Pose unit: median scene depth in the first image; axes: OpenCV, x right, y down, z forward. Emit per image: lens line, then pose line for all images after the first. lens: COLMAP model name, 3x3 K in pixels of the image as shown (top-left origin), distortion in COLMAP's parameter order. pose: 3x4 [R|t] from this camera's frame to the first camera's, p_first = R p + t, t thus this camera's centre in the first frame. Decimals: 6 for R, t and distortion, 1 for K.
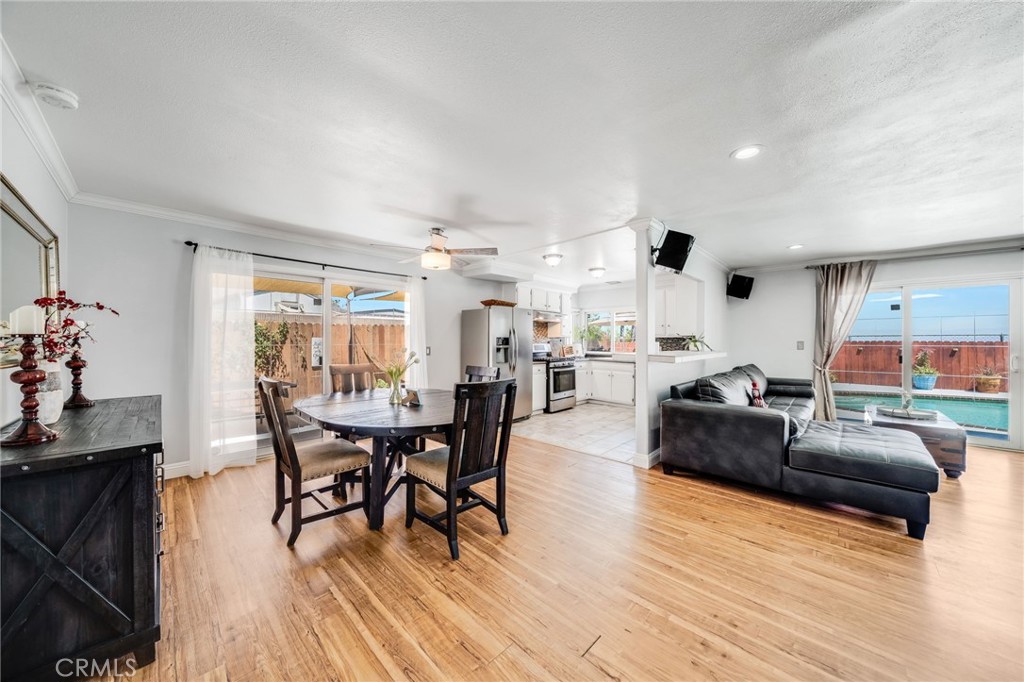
lens RADIAL K [[350.4, 0, 505.1], [0, 350.4, 339.6], [0, 0, 1]] dist [-0.019387, 0.000179]
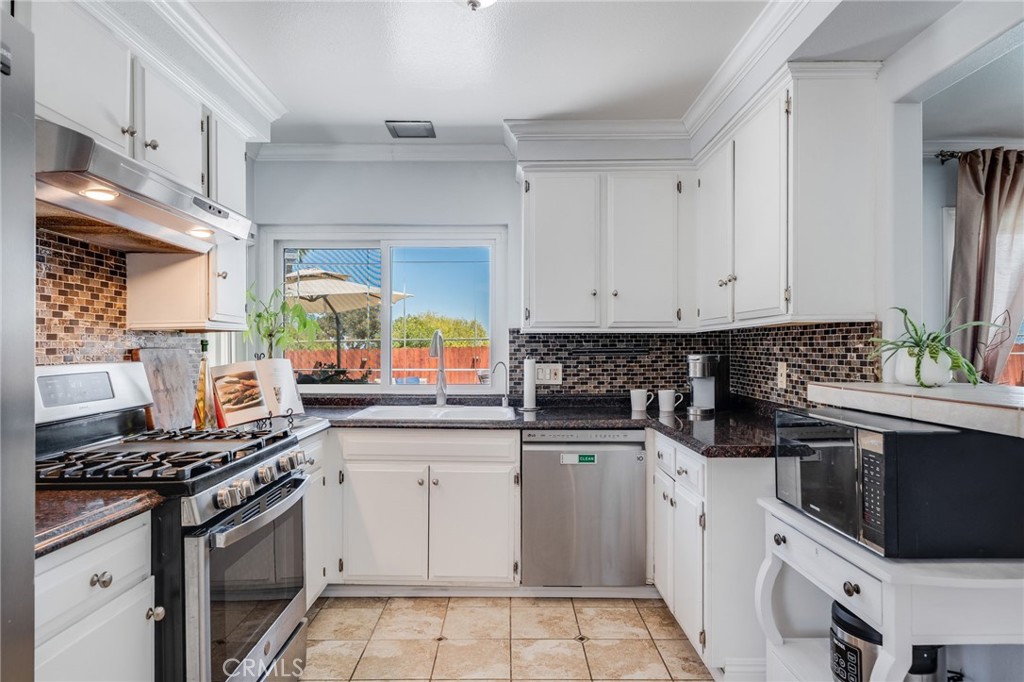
lens RADIAL K [[582.2, 0, 509.9], [0, 582.2, 346.7], [0, 0, 1]] dist [0.000071, 0.000179]
pose [[0.707772, -0.004300, 0.706428, 0.055310], [0.003538, 0.999991, 0.002542, 0.004191], [-0.706432, 0.000700, 0.707780, 0.764891]]
